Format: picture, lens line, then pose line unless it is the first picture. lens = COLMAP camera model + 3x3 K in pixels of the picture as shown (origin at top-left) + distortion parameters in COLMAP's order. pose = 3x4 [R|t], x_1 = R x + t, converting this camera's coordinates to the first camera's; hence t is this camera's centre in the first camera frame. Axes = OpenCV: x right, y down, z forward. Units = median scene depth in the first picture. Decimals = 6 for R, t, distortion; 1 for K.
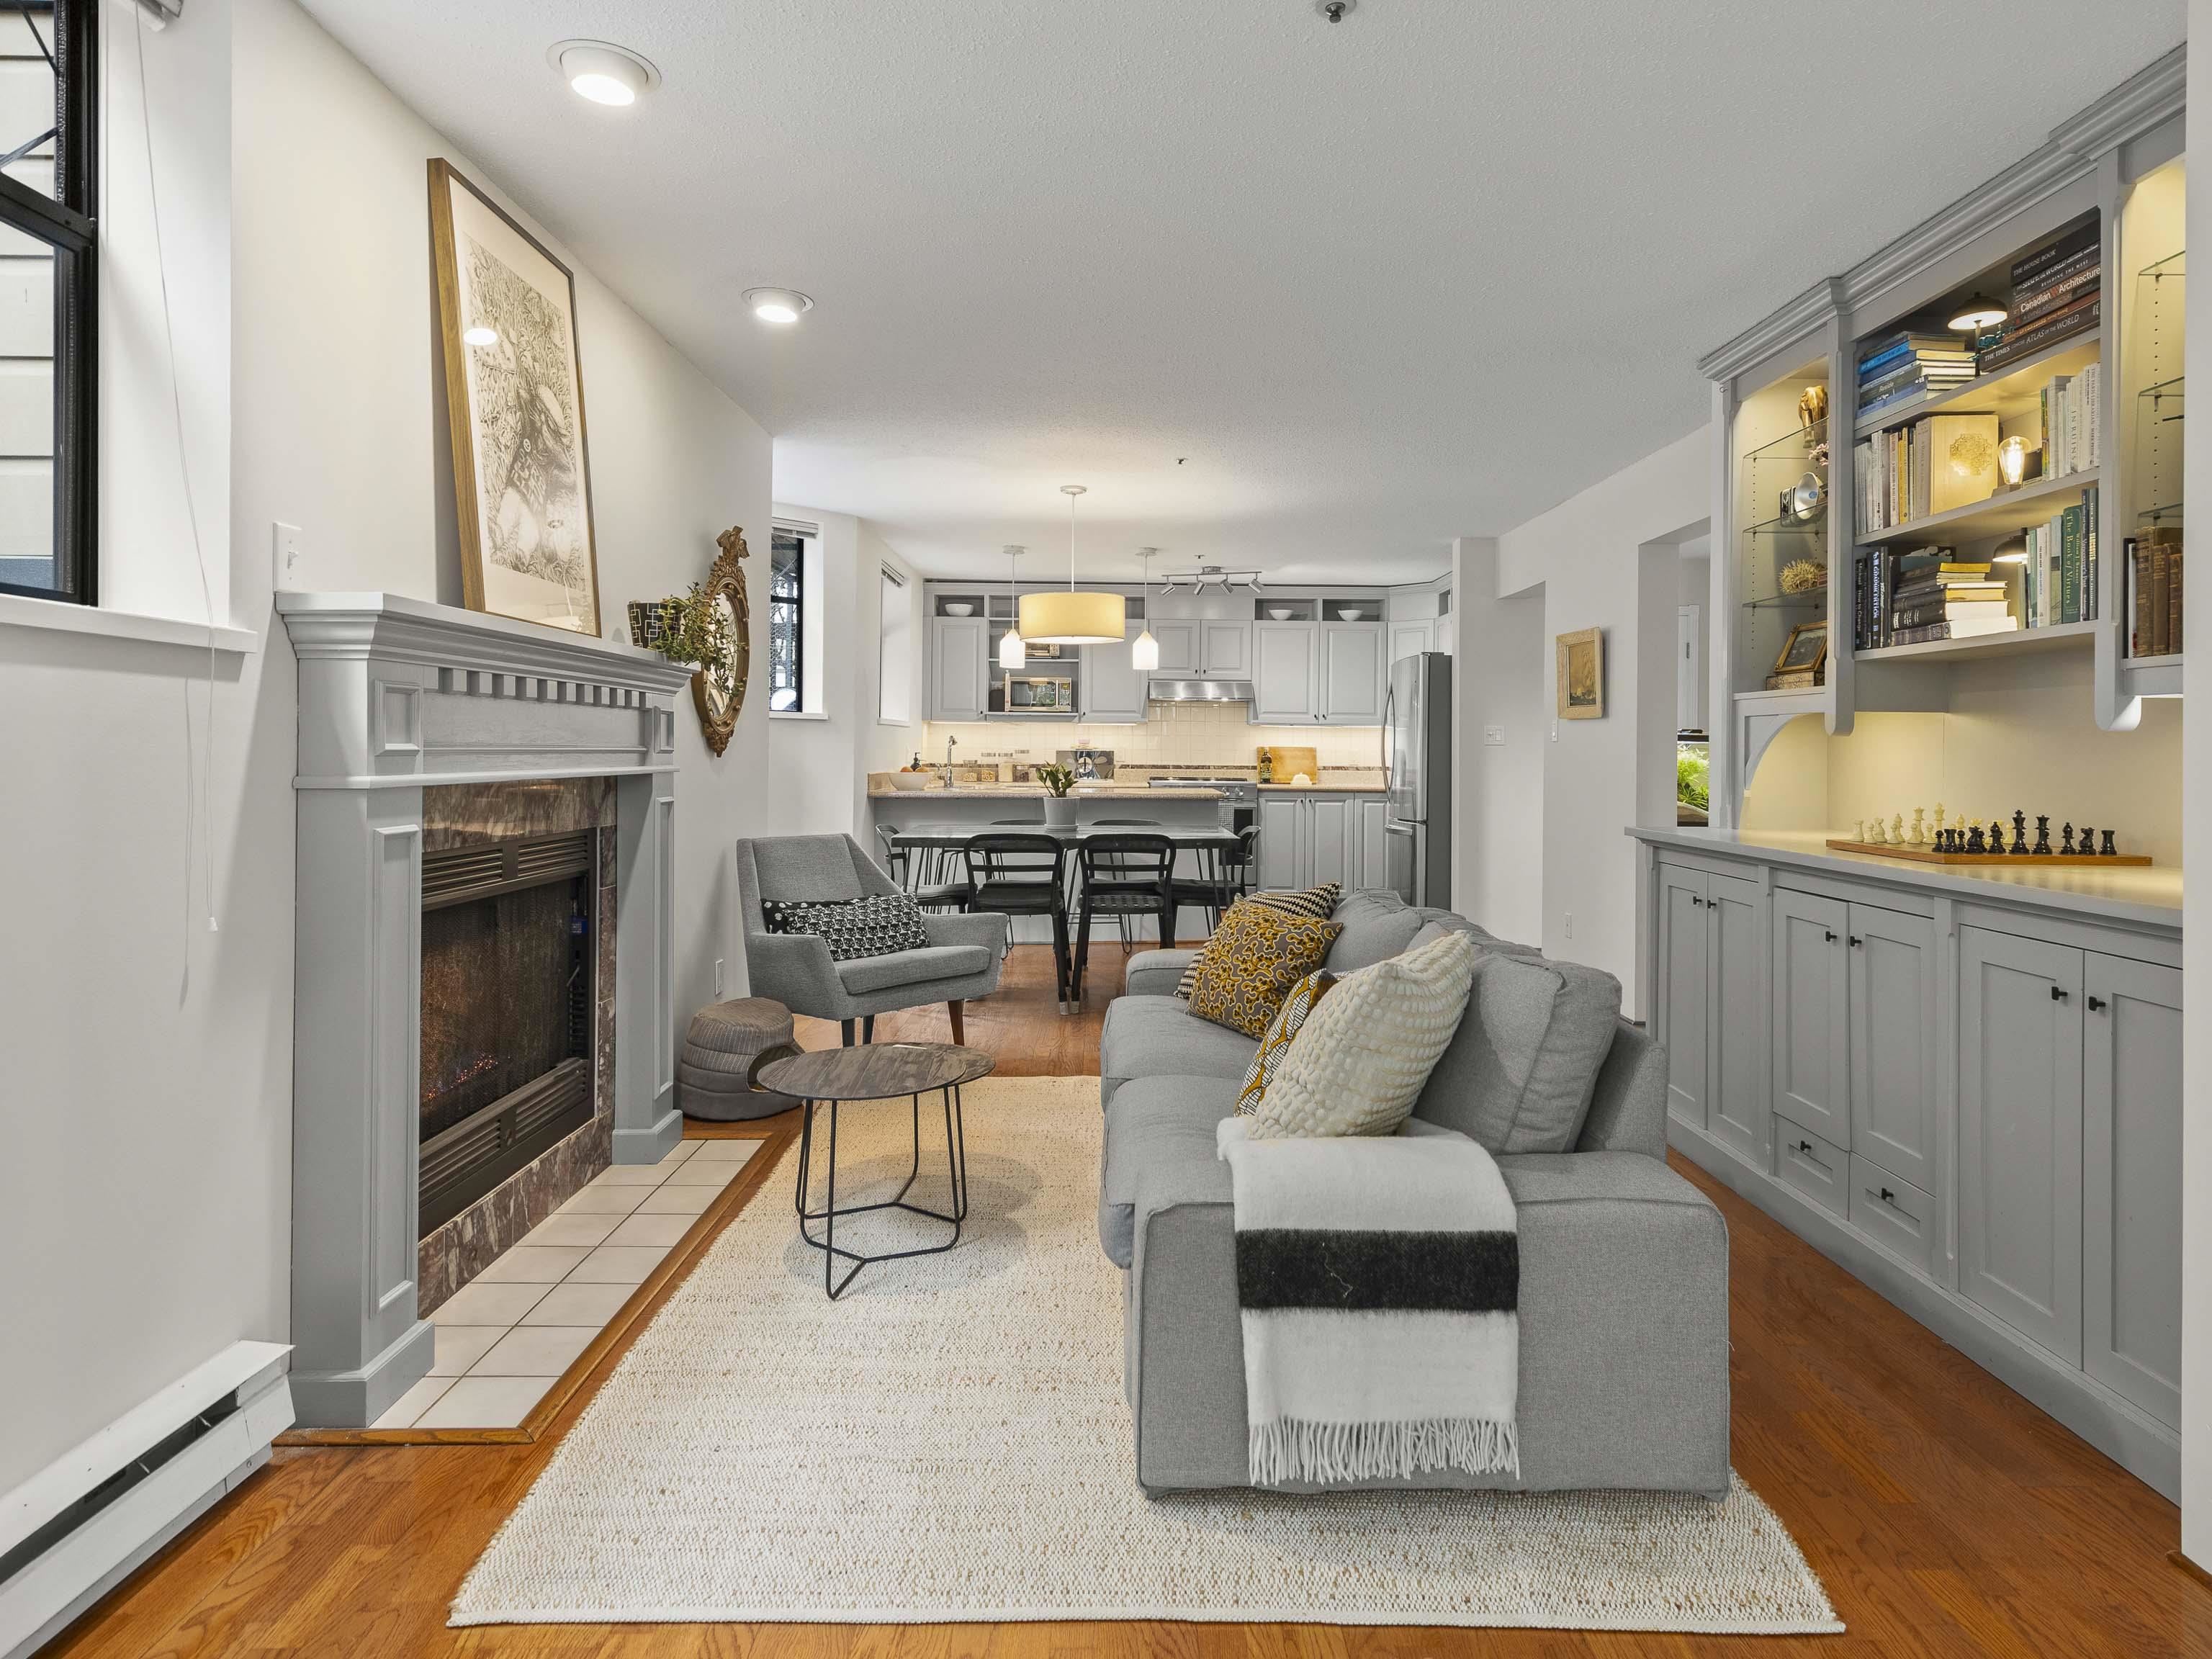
lens RADIAL K [[1268.3, 0, 1143.2], [0, 1268.3, 751.5], [0, 0, 1]] dist [0.000751, 0.000182]
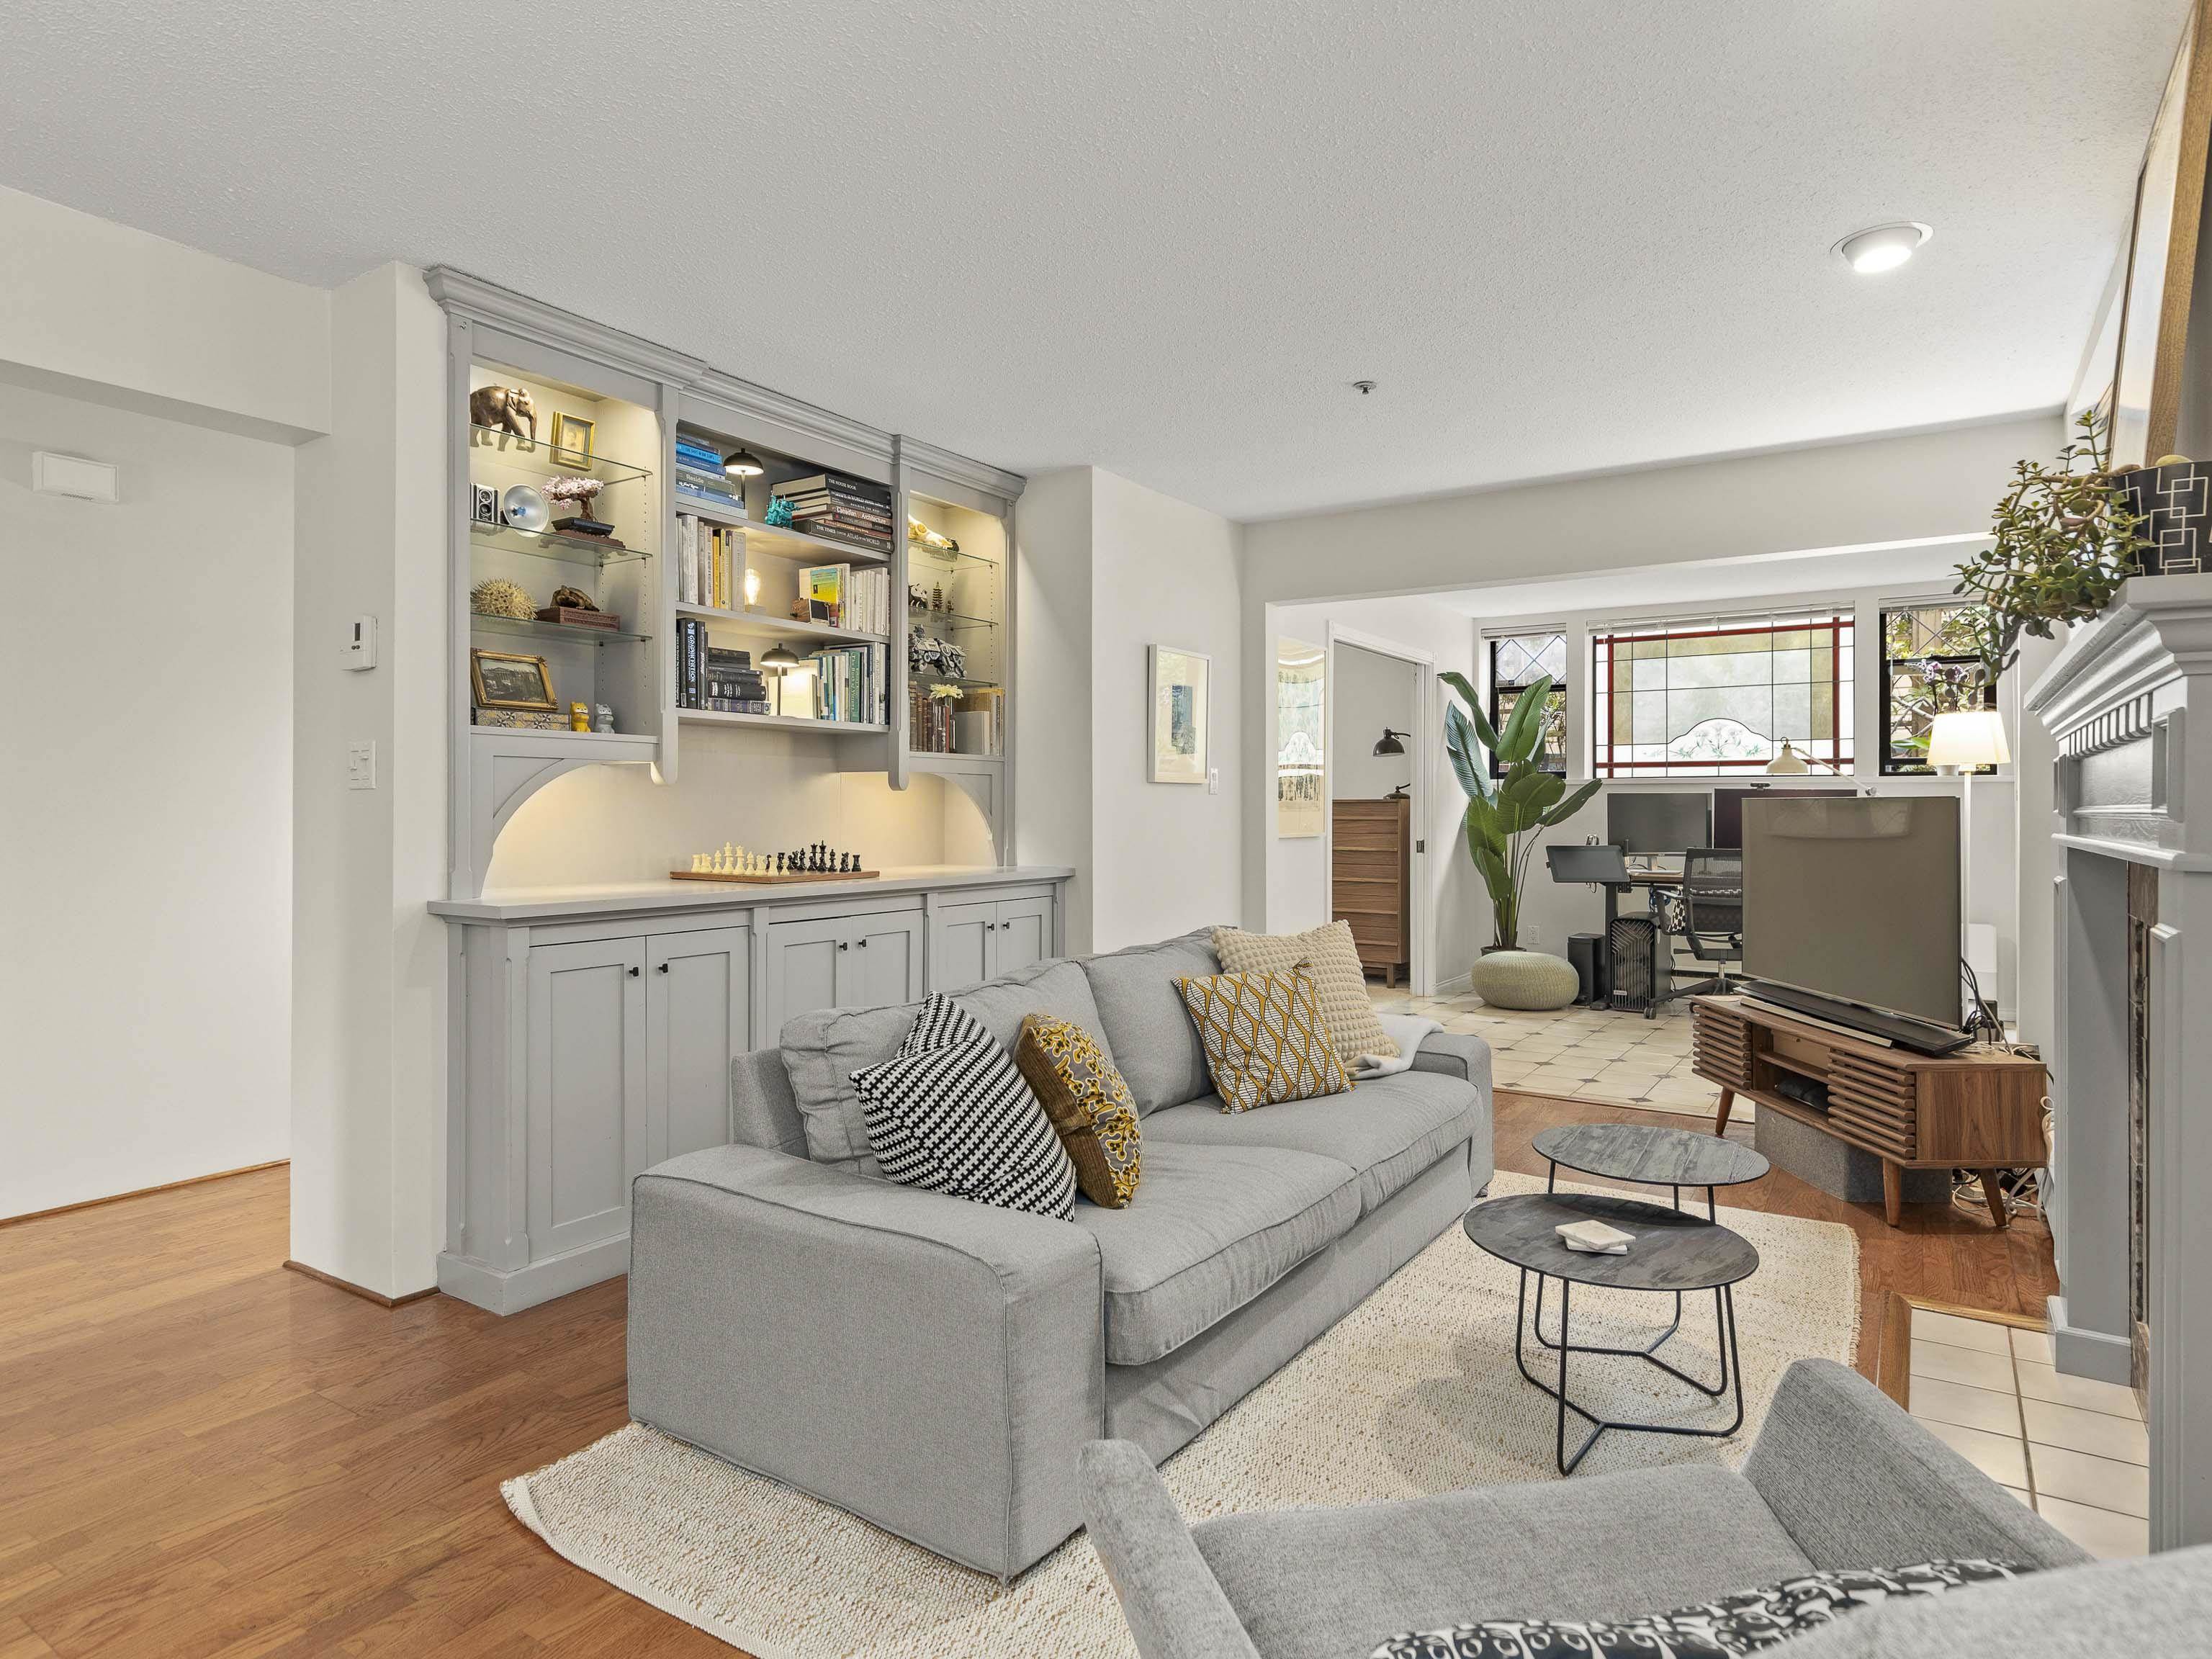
lens RADIAL K [[1248.1, 0, 1116.2], [0, 1248.1, 802.8], [0, 0, 1]] dist [0.000649, -0.000030]
pose [[-0.822828, -0.007863, 0.568236, -0.253751], [-0.008697, 0.999961, 0.001244, -0.001770], [-0.568224, -0.003918, -0.822865, 1.197430]]
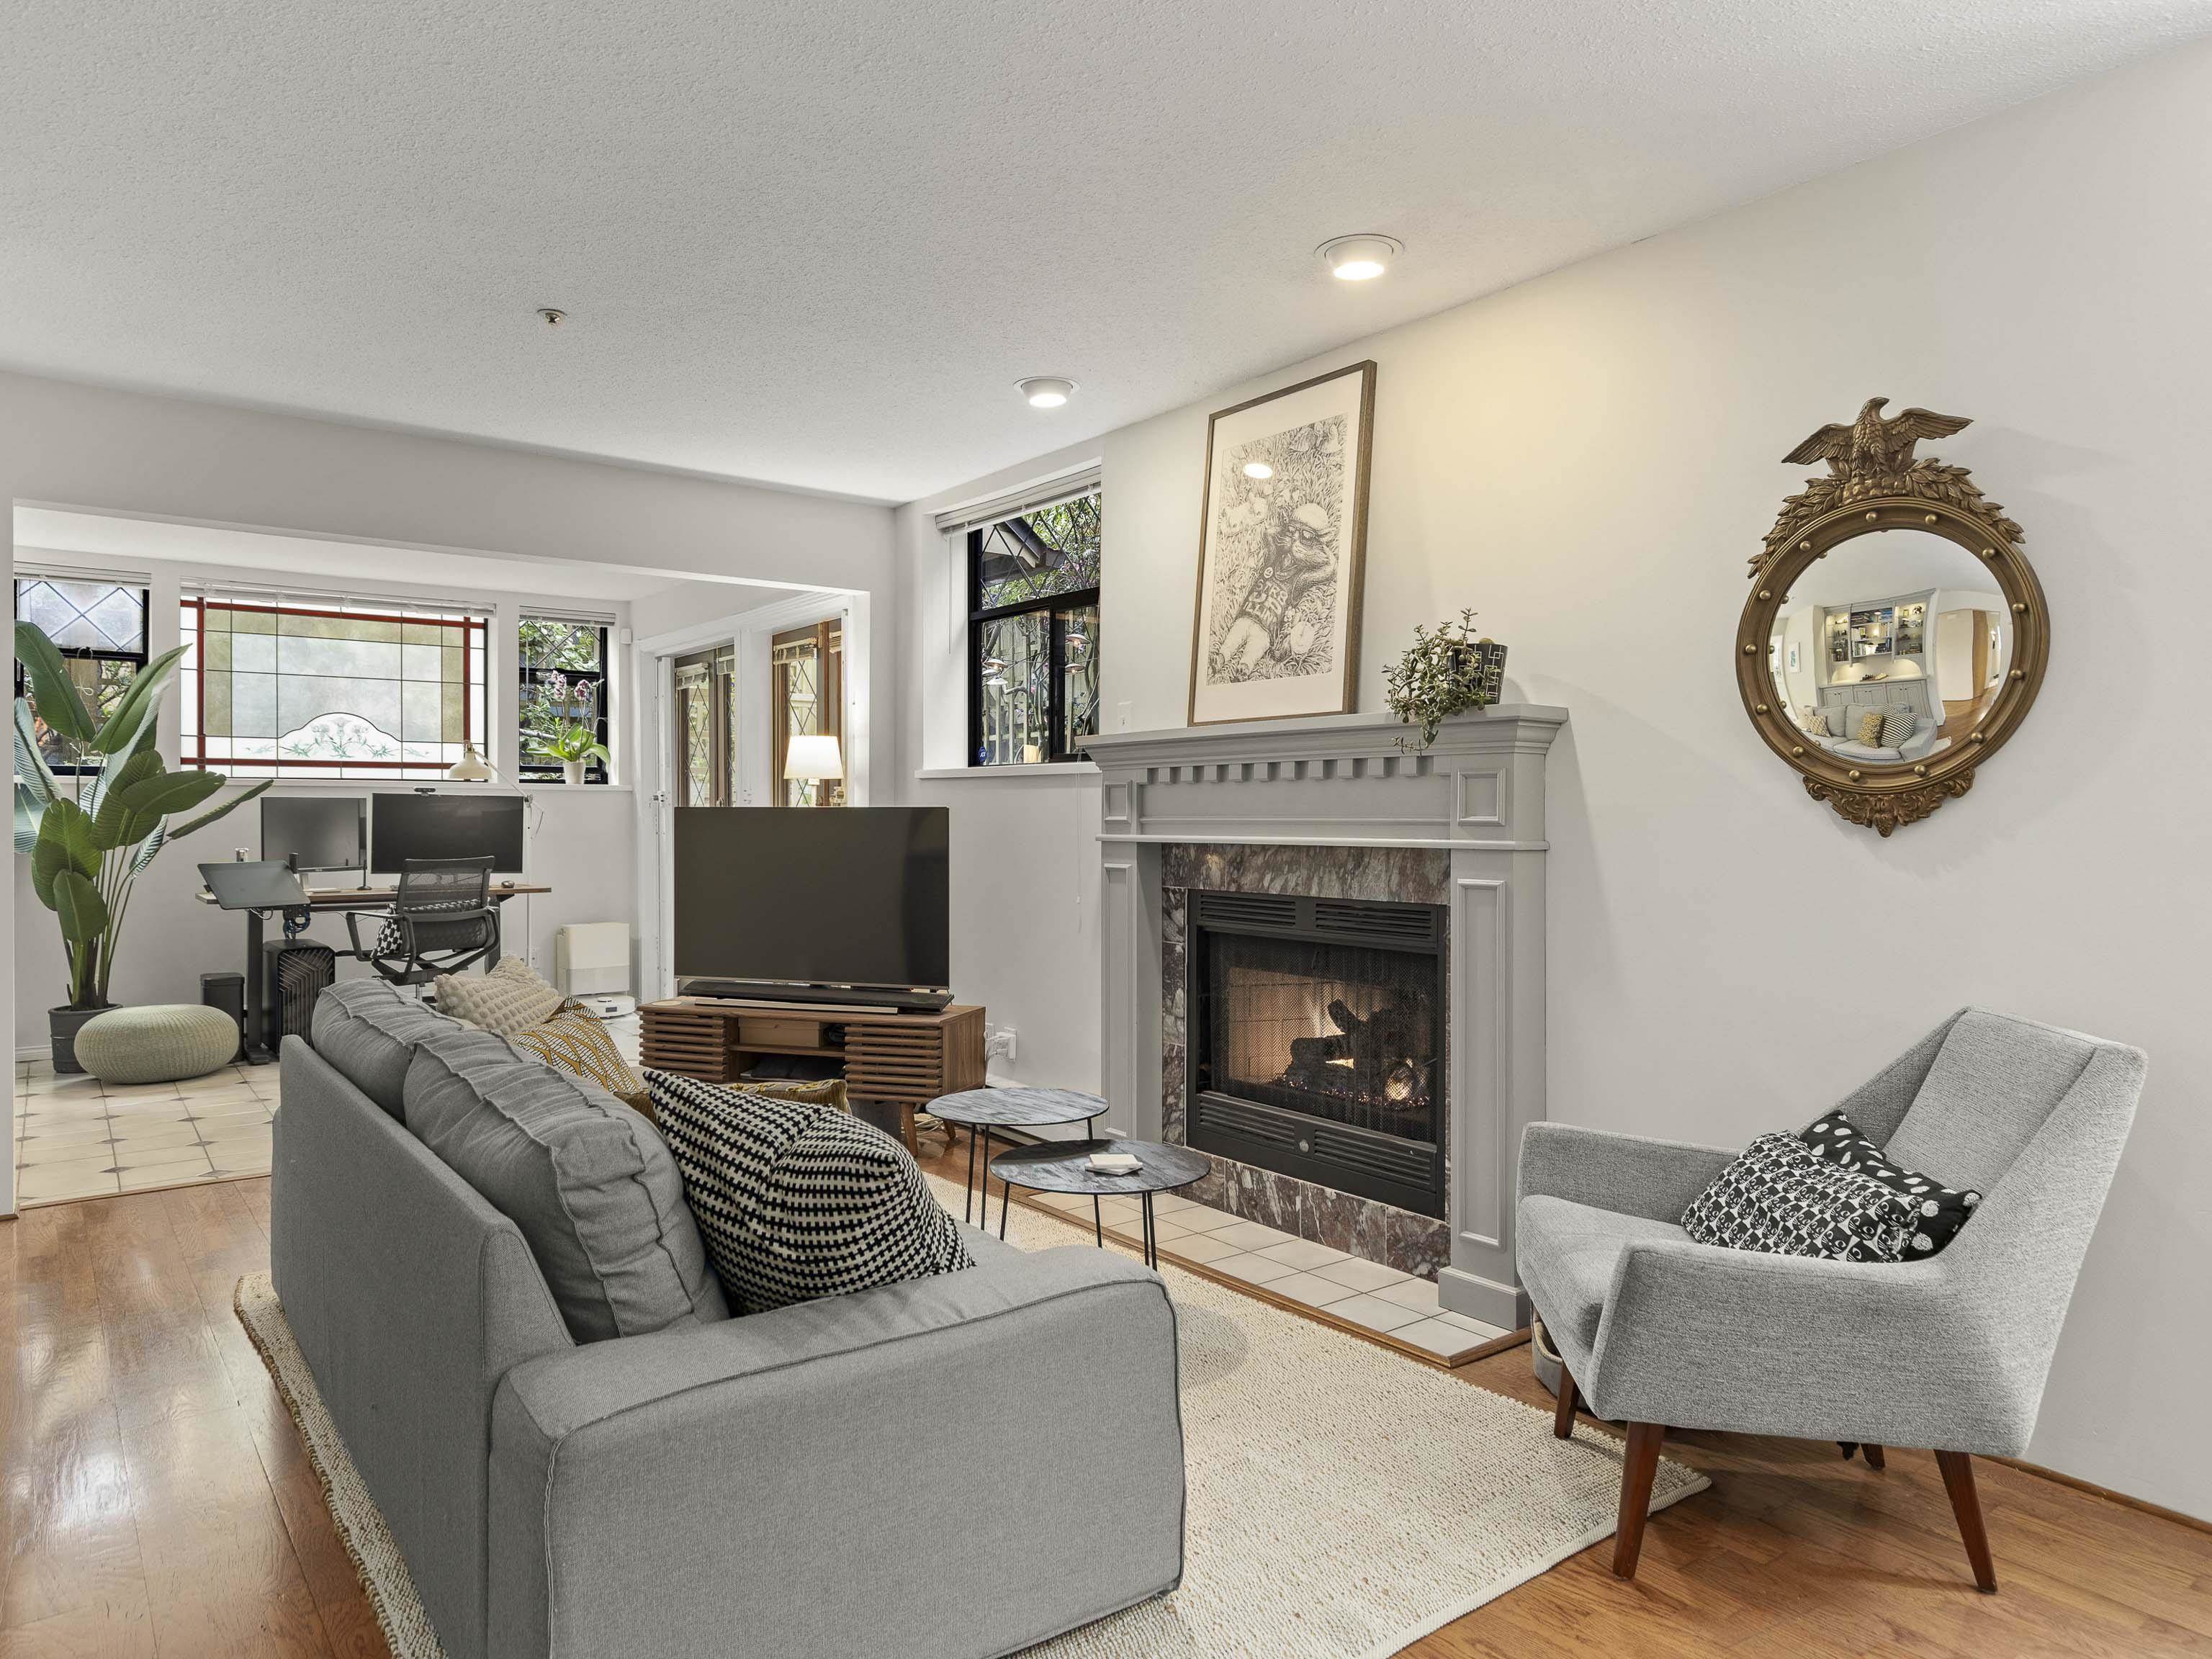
lens RADIAL K [[1414.1, 0, 1117.7], [0, 1414.1, 819.3], [0, 0, 1]] dist [0.010833, -0.001080]
pose [[-0.809716, -0.008557, -0.586760, 0.267784], [-0.008815, 0.999958, -0.002418, 0.001343], [0.586756, 0.003214, -0.809758, 1.247045]]
